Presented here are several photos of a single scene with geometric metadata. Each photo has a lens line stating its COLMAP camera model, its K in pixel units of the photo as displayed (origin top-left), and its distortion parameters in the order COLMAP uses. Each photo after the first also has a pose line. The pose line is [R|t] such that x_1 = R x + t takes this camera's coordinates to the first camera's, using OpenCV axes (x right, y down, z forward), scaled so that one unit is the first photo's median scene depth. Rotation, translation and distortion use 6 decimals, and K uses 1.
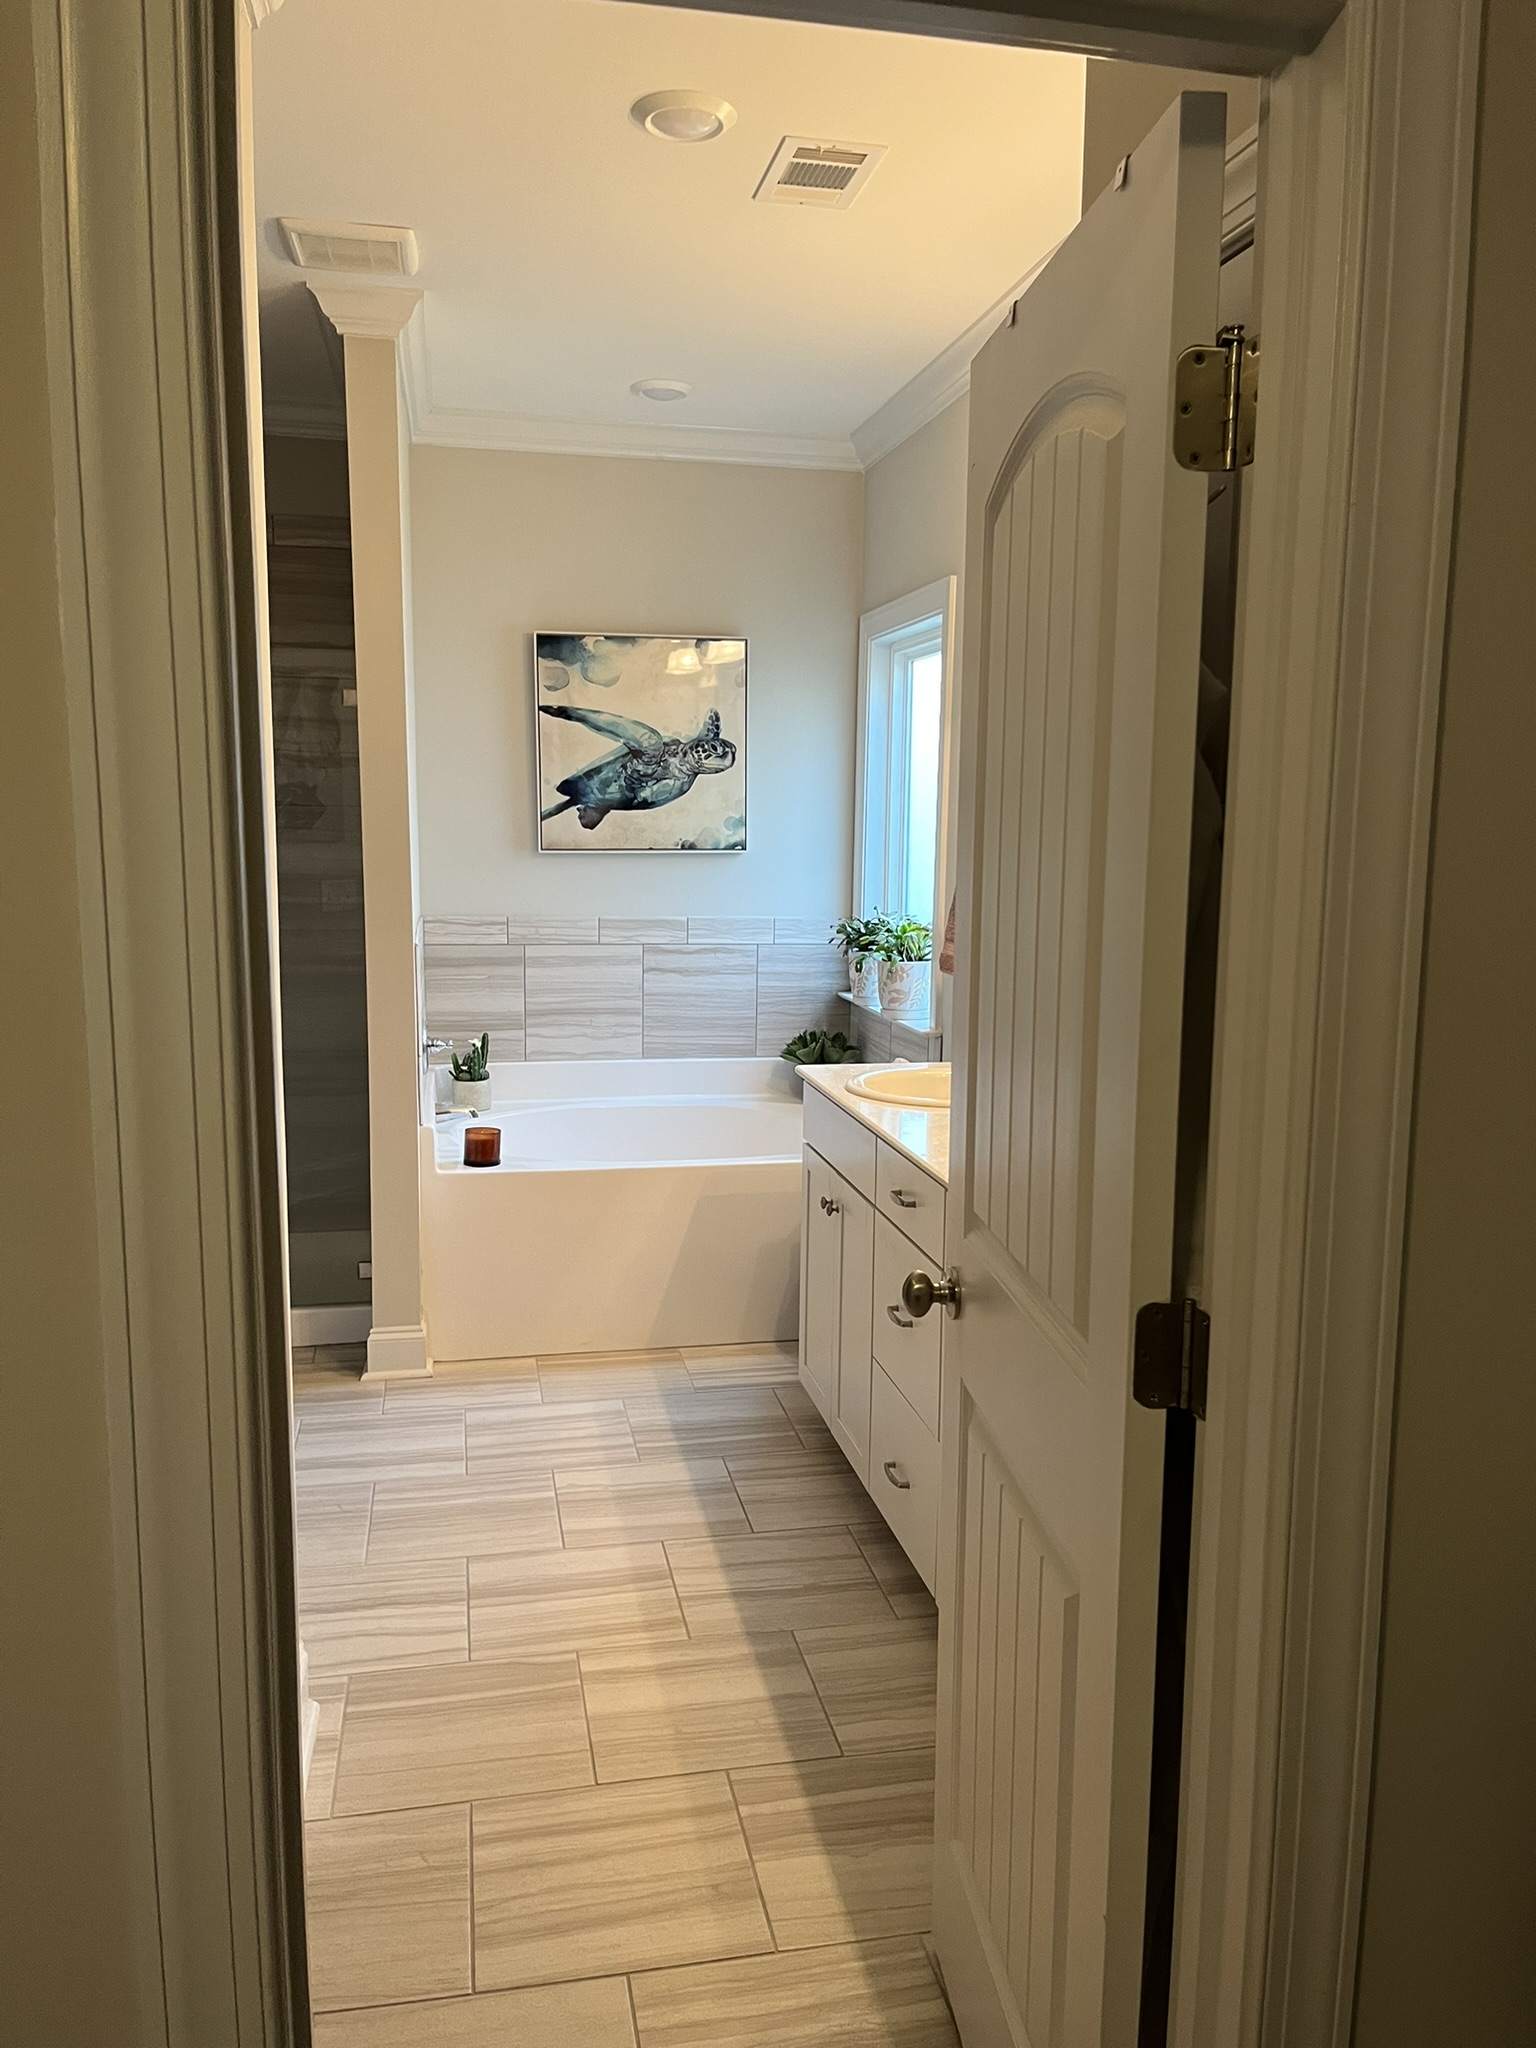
lens RADIAL K [[1545.0, 0, 745.3], [0, 1545.0, 1058.5], [0, 0, 1]] dist [0.045802, -0.073054]
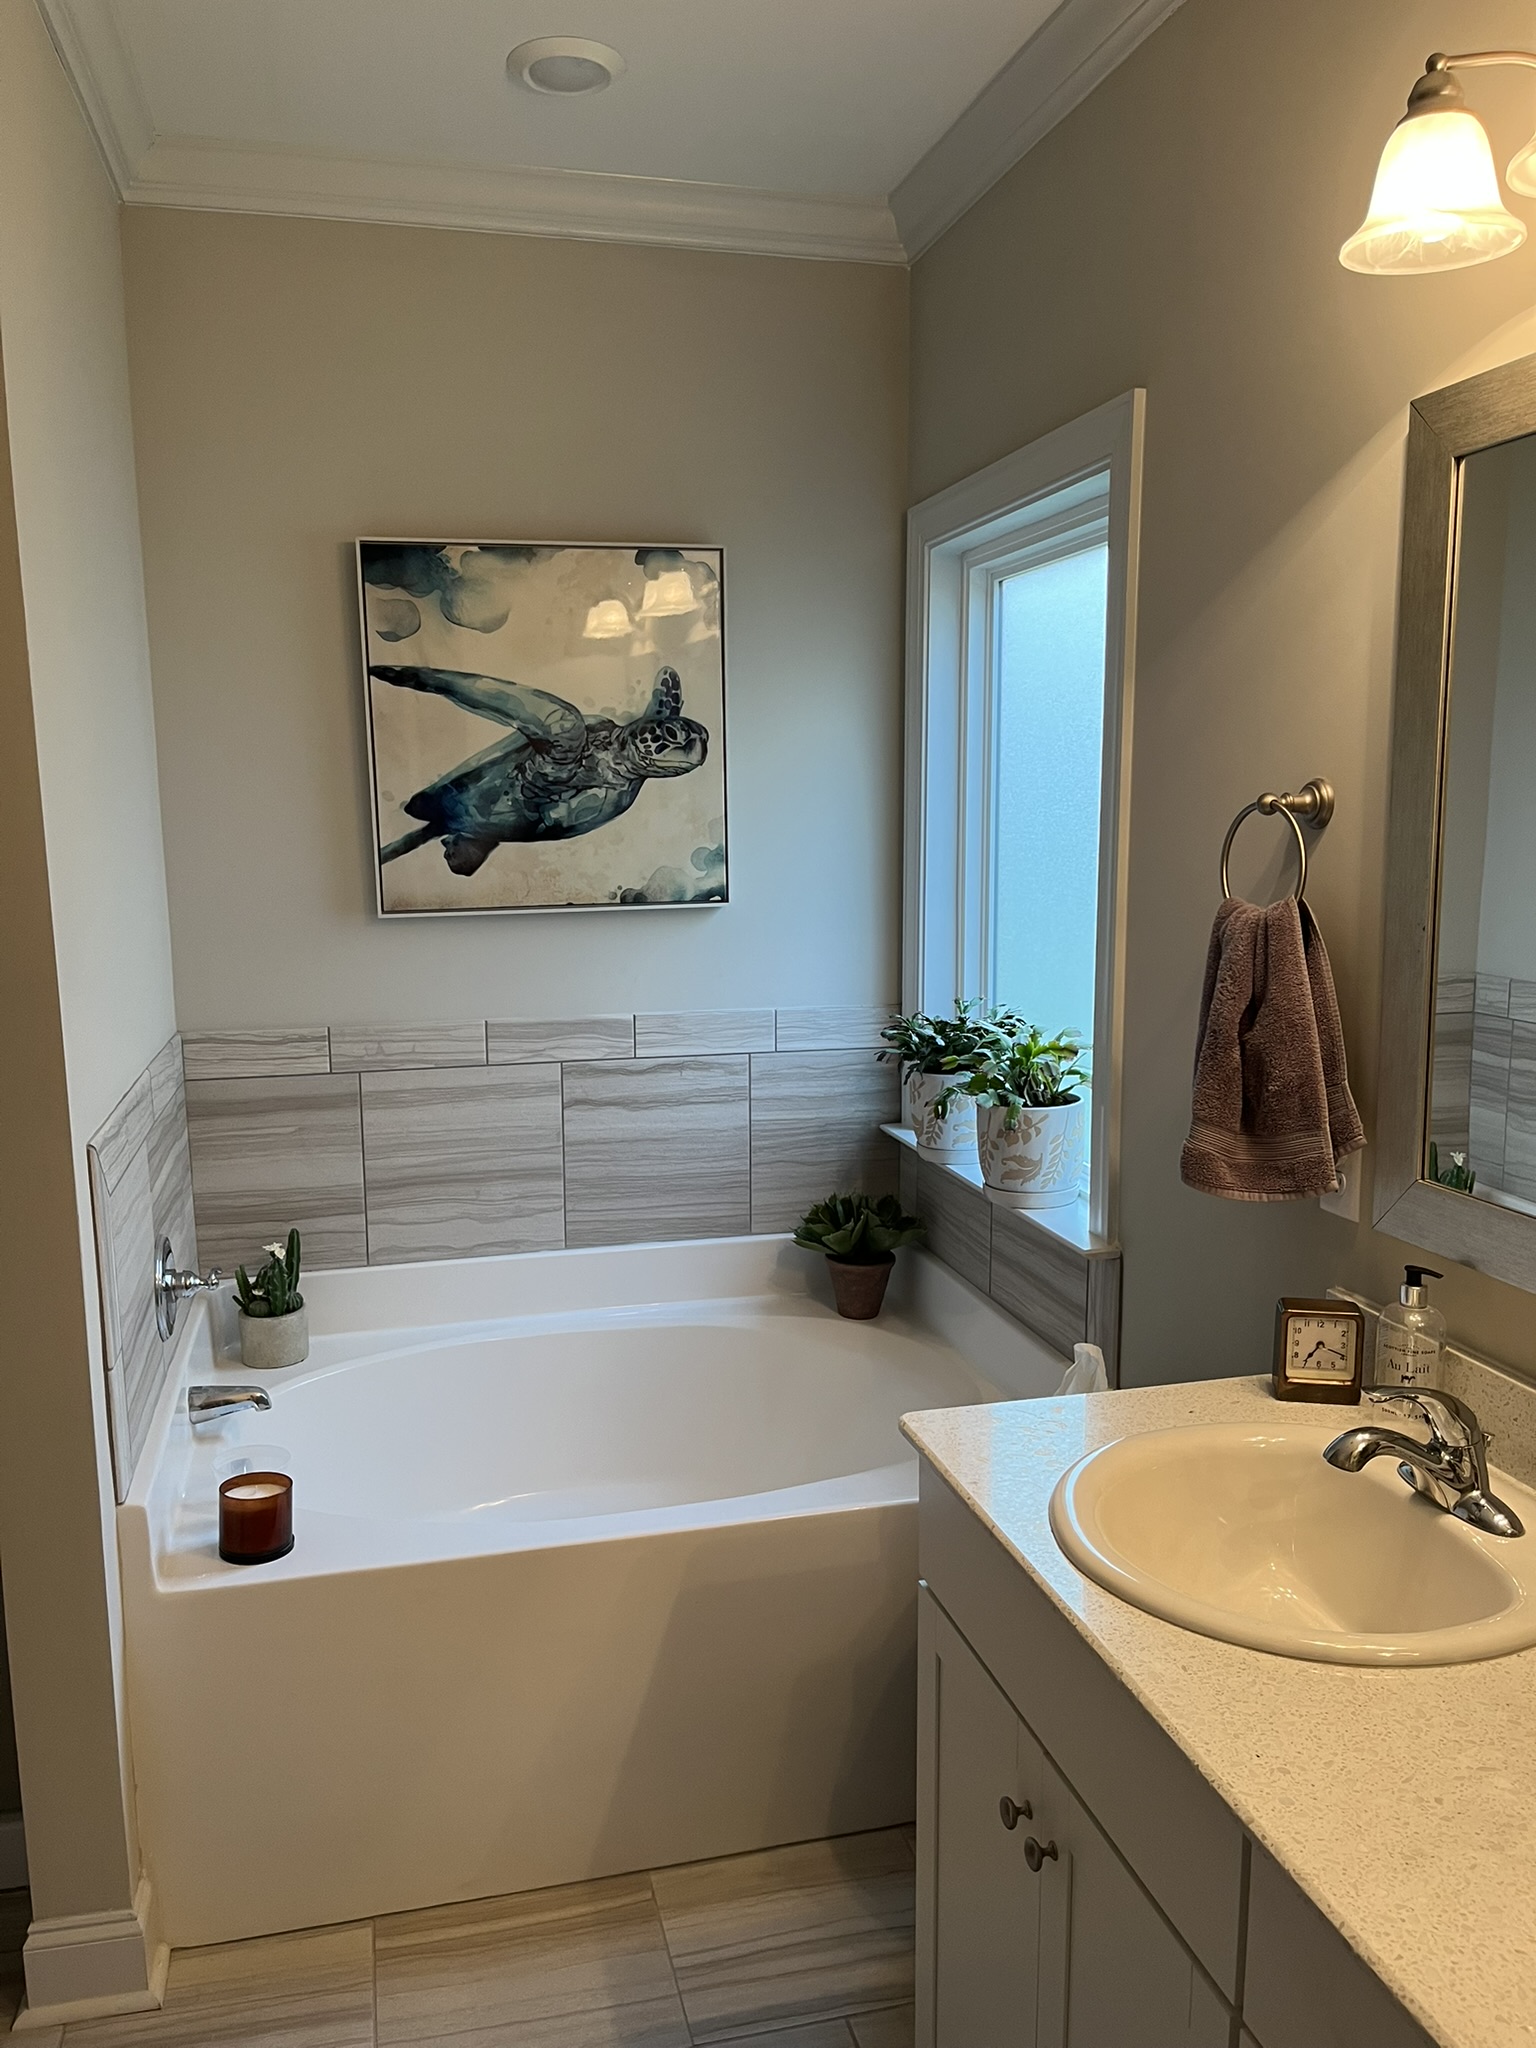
lens RADIAL K [[1545.0, 0, 729.6], [0, 1545.0, 1047.0], [0, 0, 1]] dist [0.045802, -0.073054]
pose [[0.998856, -0.028477, 0.038406, -0.024414], [0.028501, 0.999594, -0.000084, -0.080183], [-0.038388, 0.001179, 0.999262, 0.408265]]
